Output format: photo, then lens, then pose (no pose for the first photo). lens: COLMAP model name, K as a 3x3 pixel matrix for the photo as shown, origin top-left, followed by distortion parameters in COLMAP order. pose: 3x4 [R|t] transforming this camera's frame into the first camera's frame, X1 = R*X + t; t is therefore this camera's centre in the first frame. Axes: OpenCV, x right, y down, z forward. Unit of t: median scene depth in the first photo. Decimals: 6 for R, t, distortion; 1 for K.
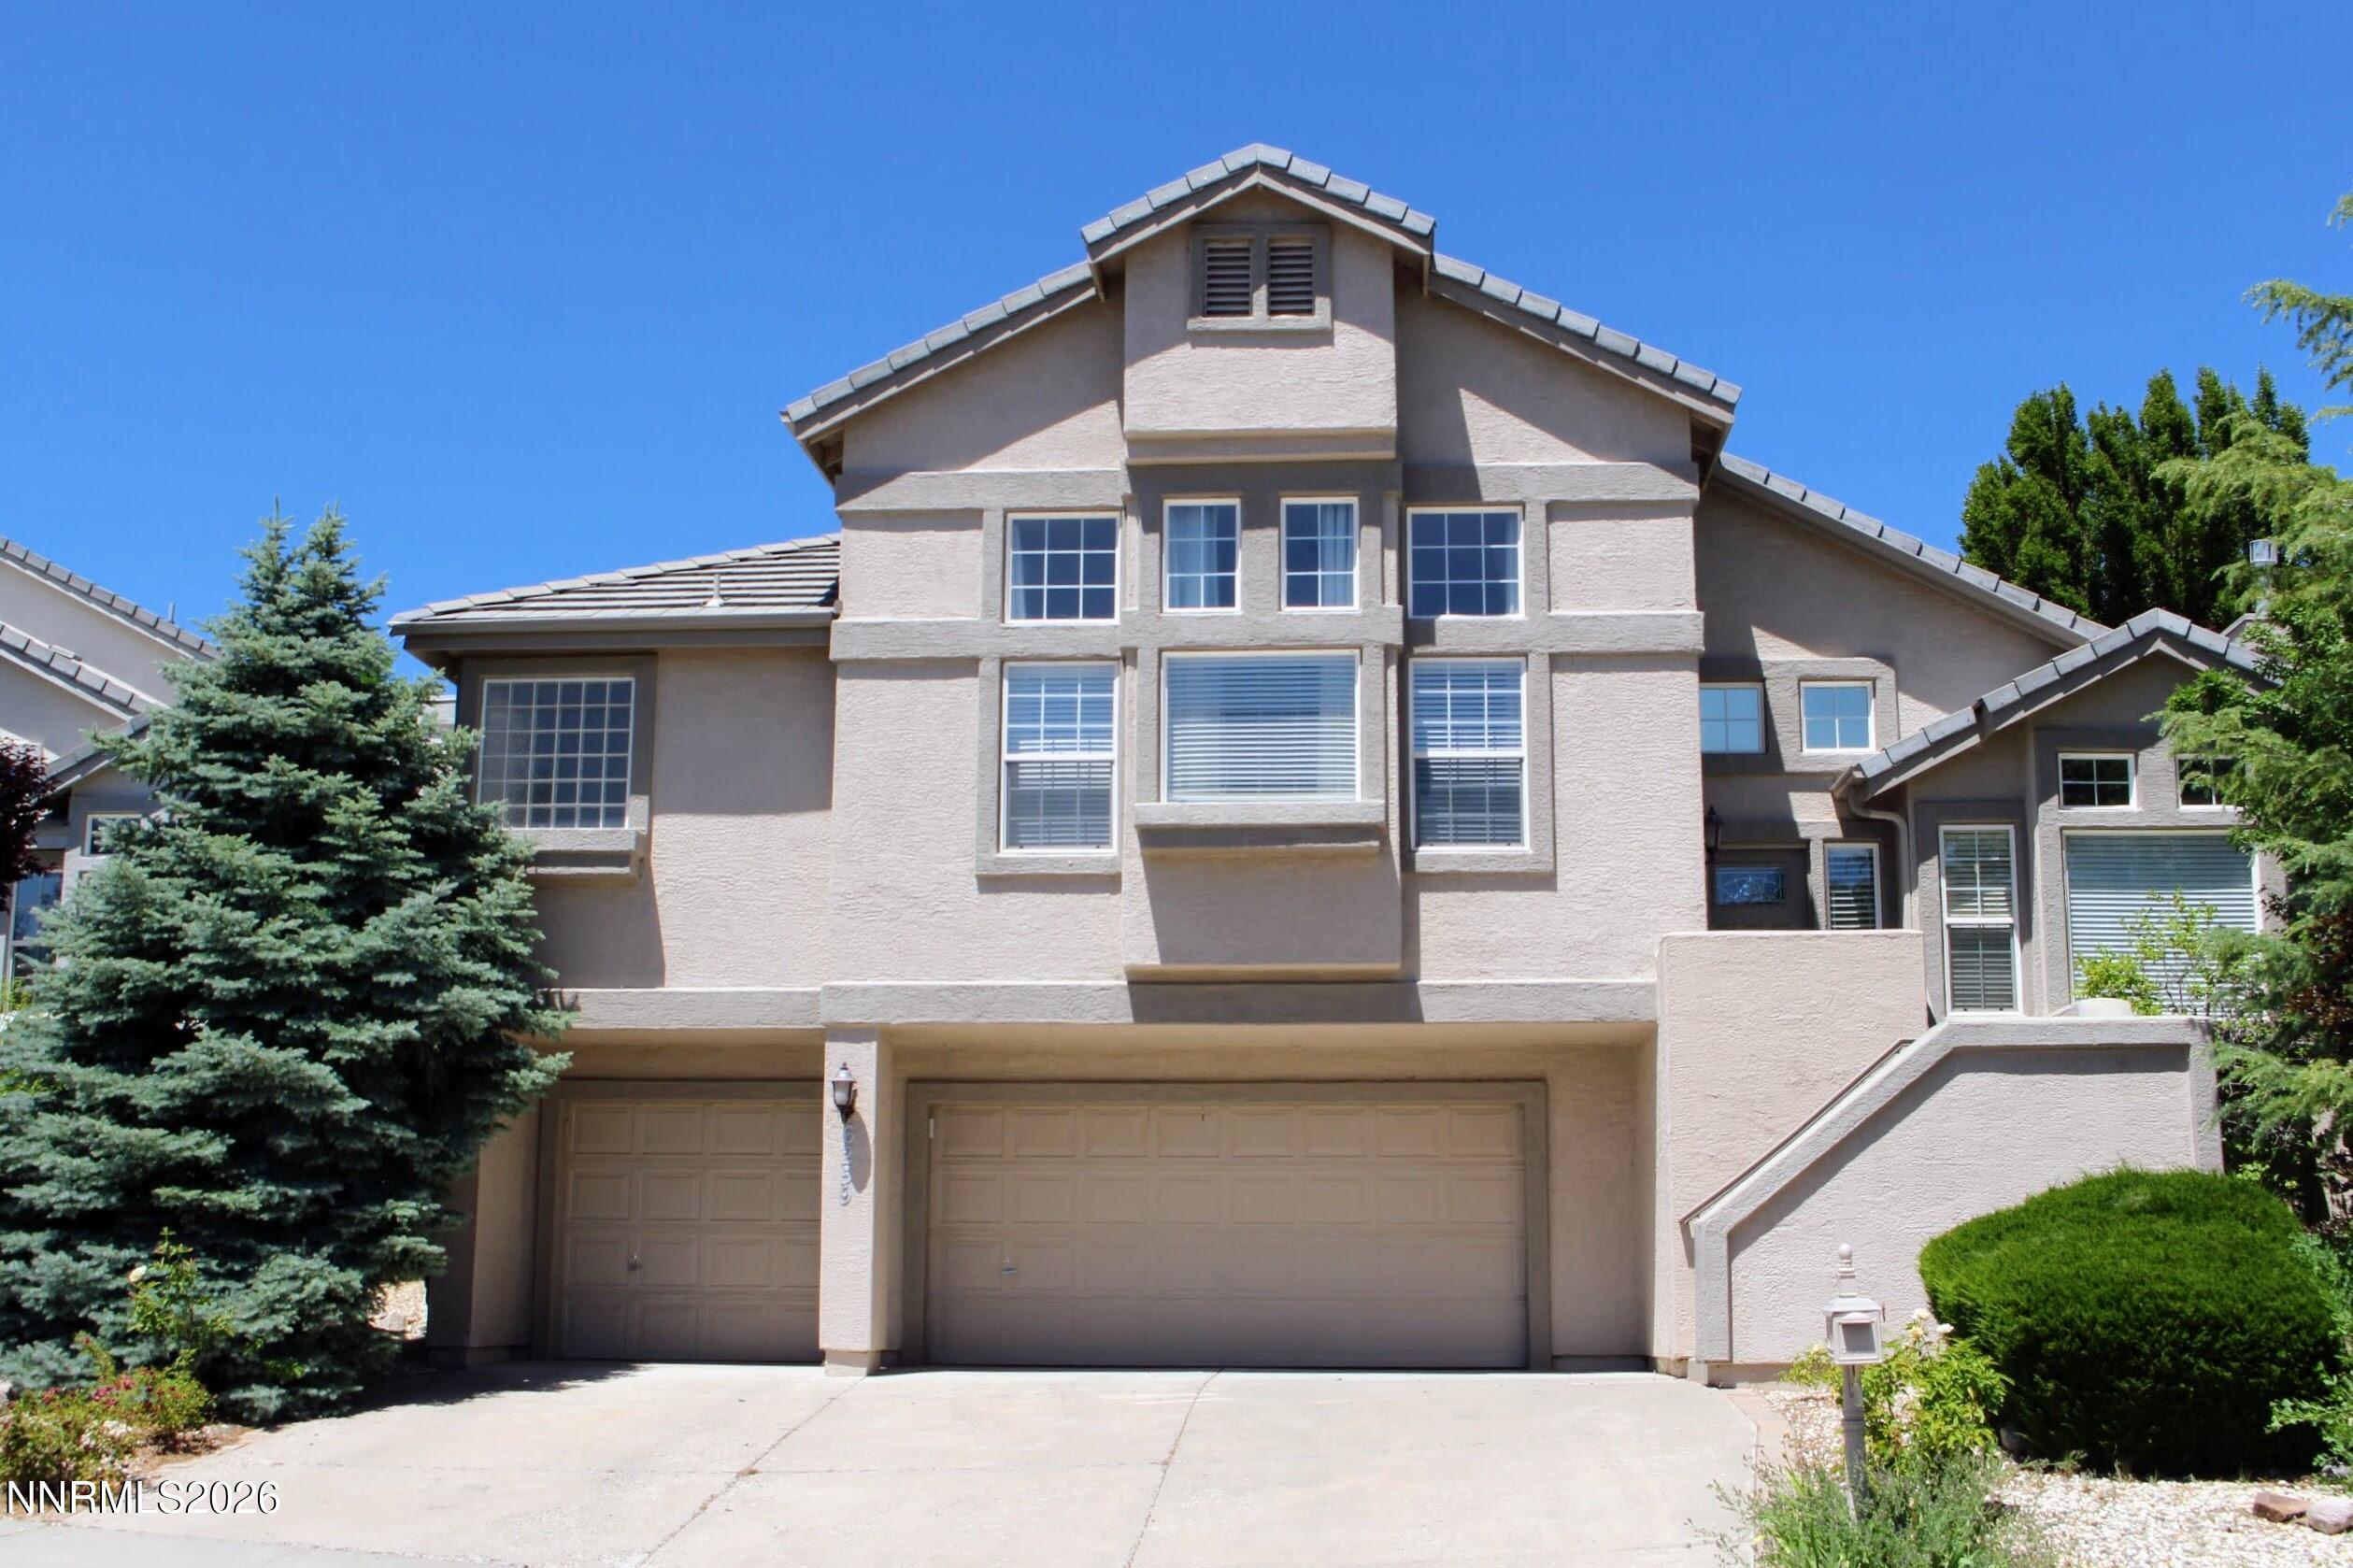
lens RADIAL K [[1696.4, 0, 1177.5], [0, 1696.4, 834.5], [0, 0, 1]] dist [-0.032934, 0.001084]
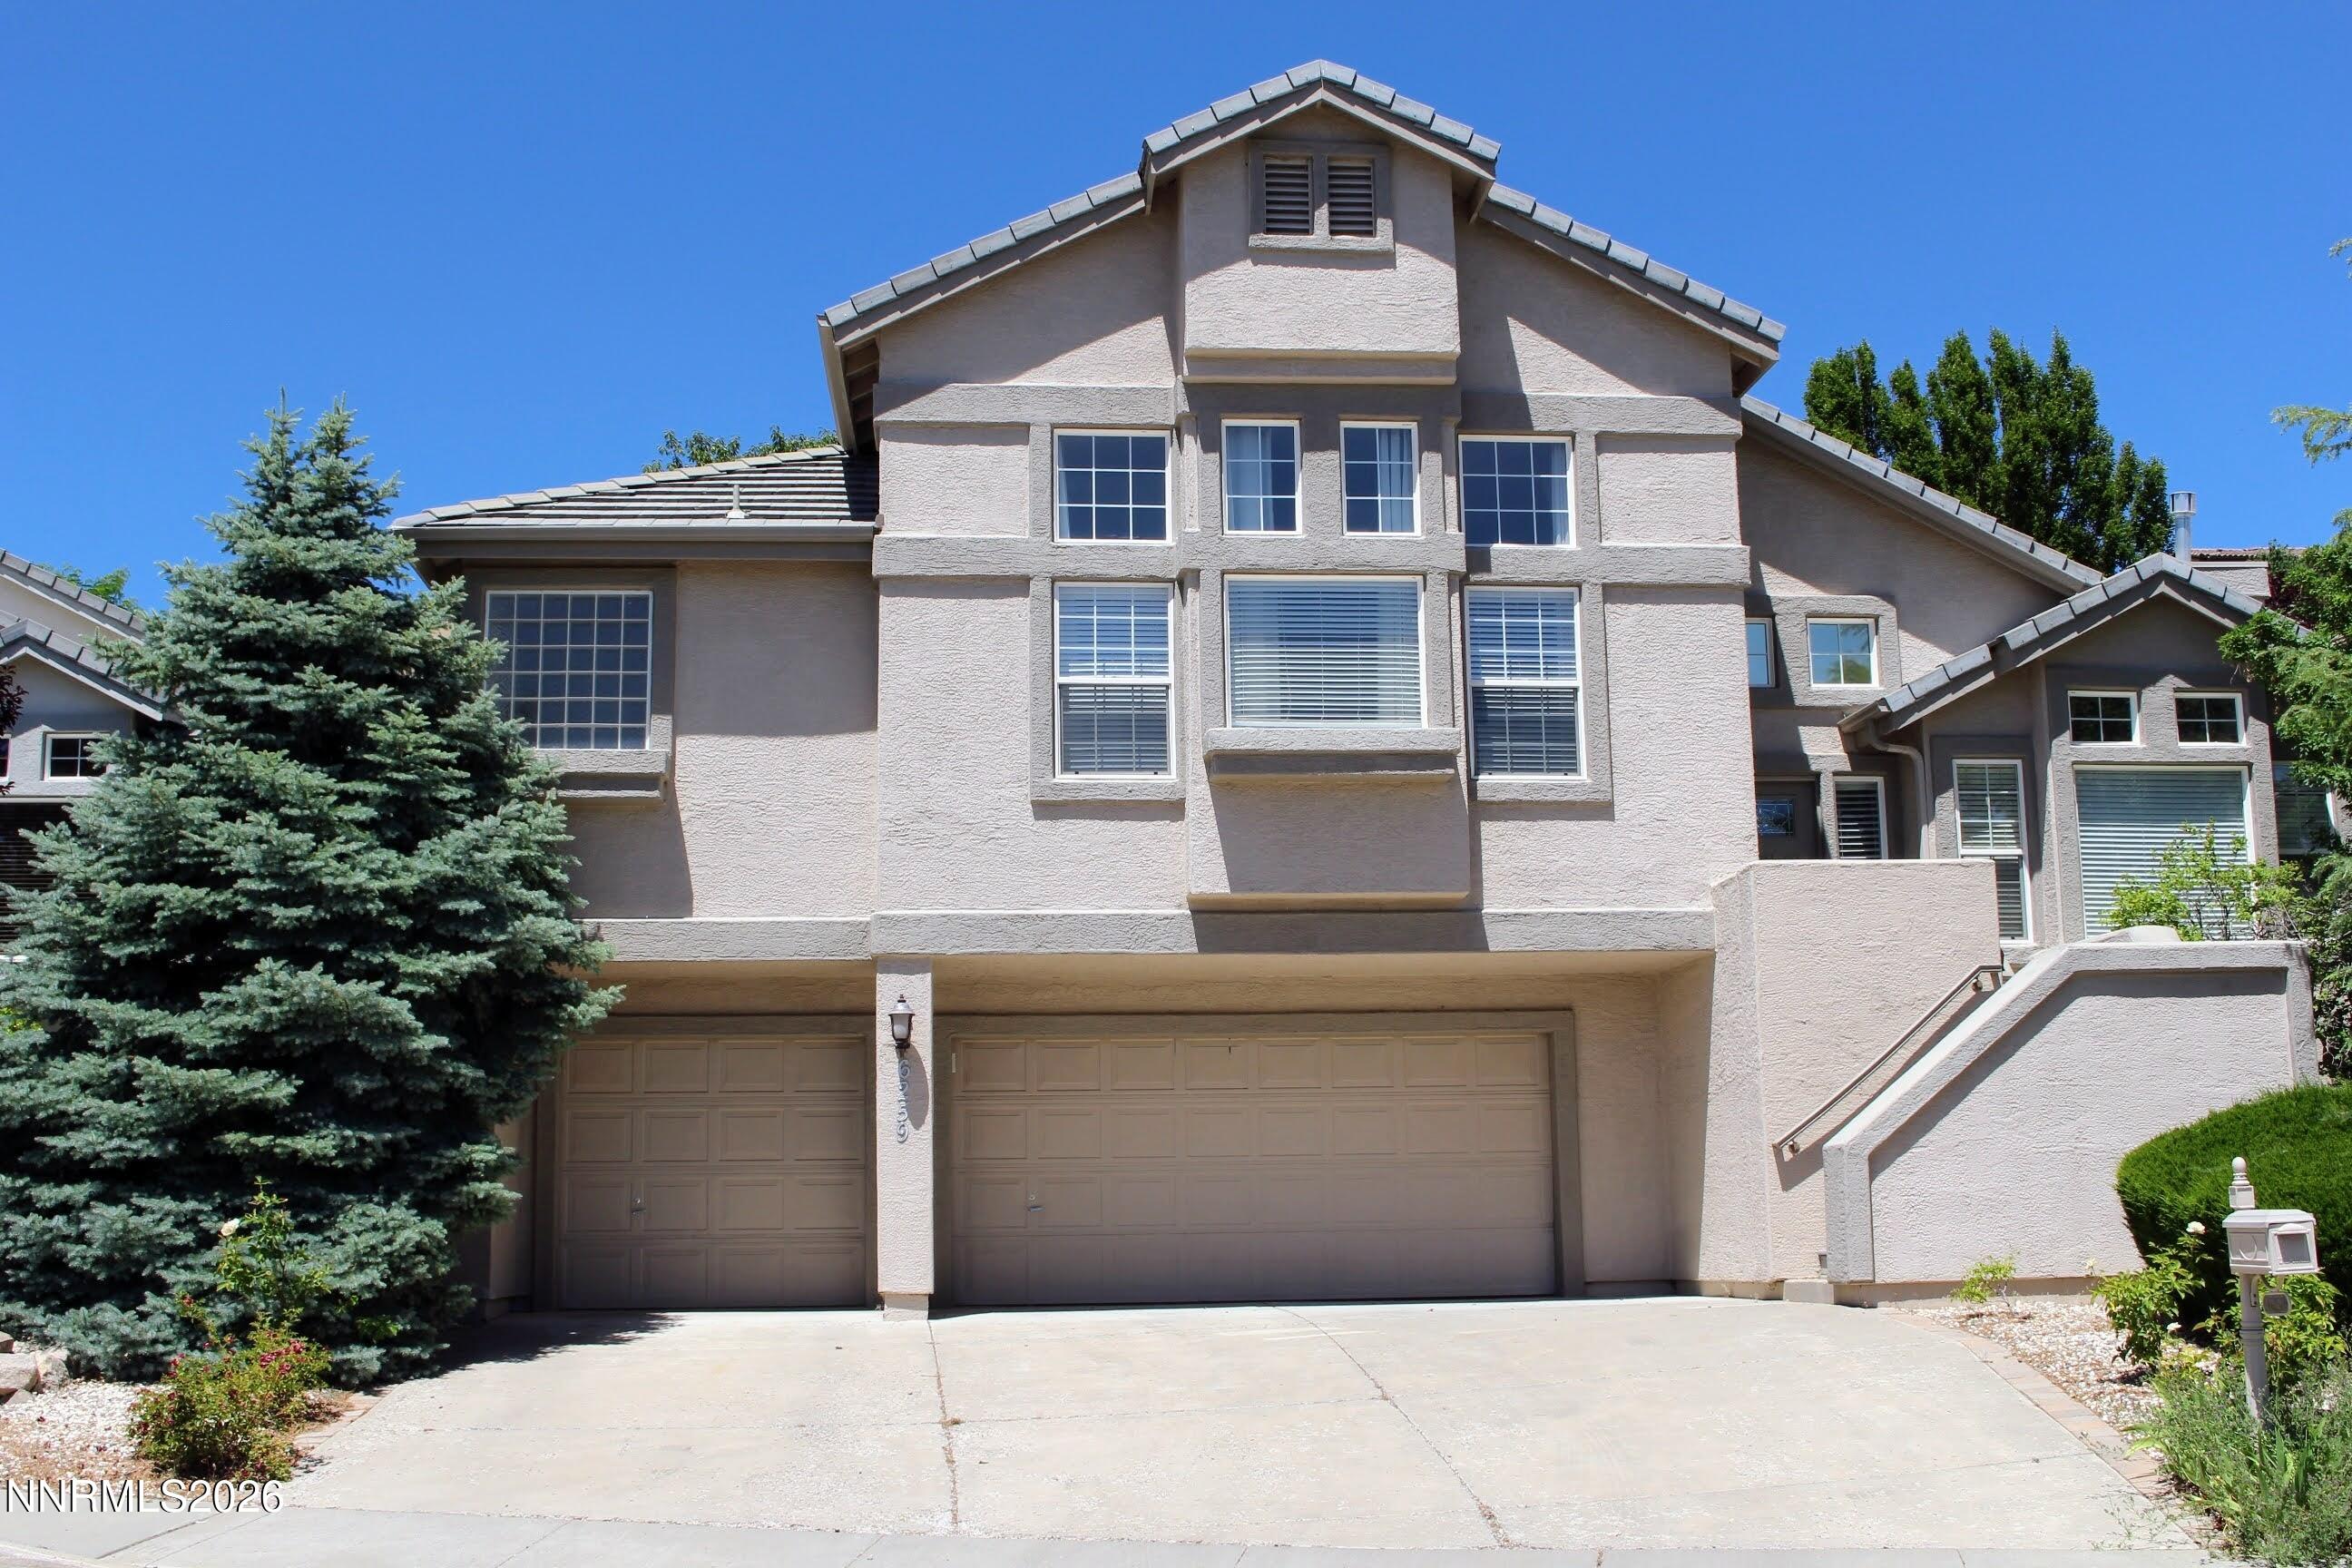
lens RADIAL K [[1704.3, 0, 1176.0], [0, 1704.3, 784.0], [0, 0, 1]] dist [-0.034002, -0.001051]
pose [[0.994707, 0.007442, 0.102486, -0.135668], [-0.008321, 0.999932, 0.008149, 0.005591], [-0.102419, -0.008958, 0.994701, 0.022539]]
